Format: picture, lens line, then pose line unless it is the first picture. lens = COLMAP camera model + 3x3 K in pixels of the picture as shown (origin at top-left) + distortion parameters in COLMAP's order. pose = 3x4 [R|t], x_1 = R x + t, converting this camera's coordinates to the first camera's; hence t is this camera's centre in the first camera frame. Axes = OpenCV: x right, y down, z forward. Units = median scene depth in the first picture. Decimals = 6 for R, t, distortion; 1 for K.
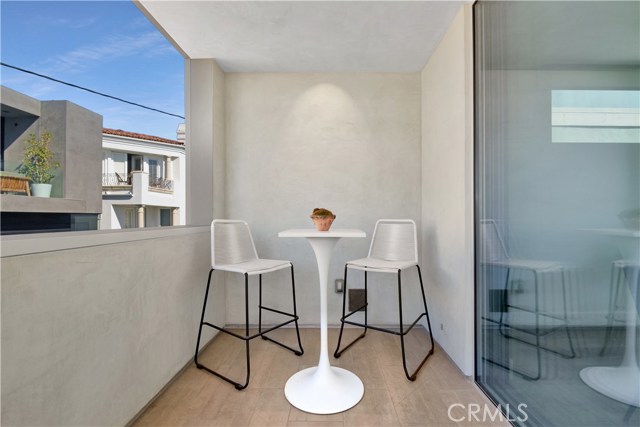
lens RADIAL K [[299.5, 0, 322.1], [0, 299.5, 221.6], [0, 0, 1]] dist [0.018770, -0.022100]
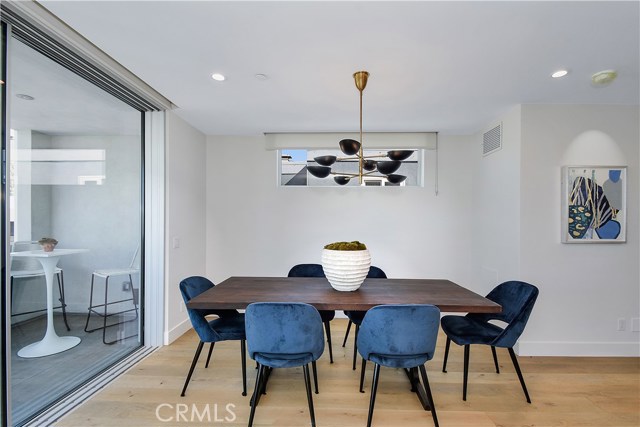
lens RADIAL K [[299.5, 0, 322.1], [0, 299.5, 221.6], [0, 0, 1]] dist [0.018770, -0.022100]
pose [[0.999837, 0.014651, 0.010509, 1.201302], [-0.014536, 0.999834, -0.011006, -0.110900], [-0.010668, 0.010852, 0.999884, -0.511092]]
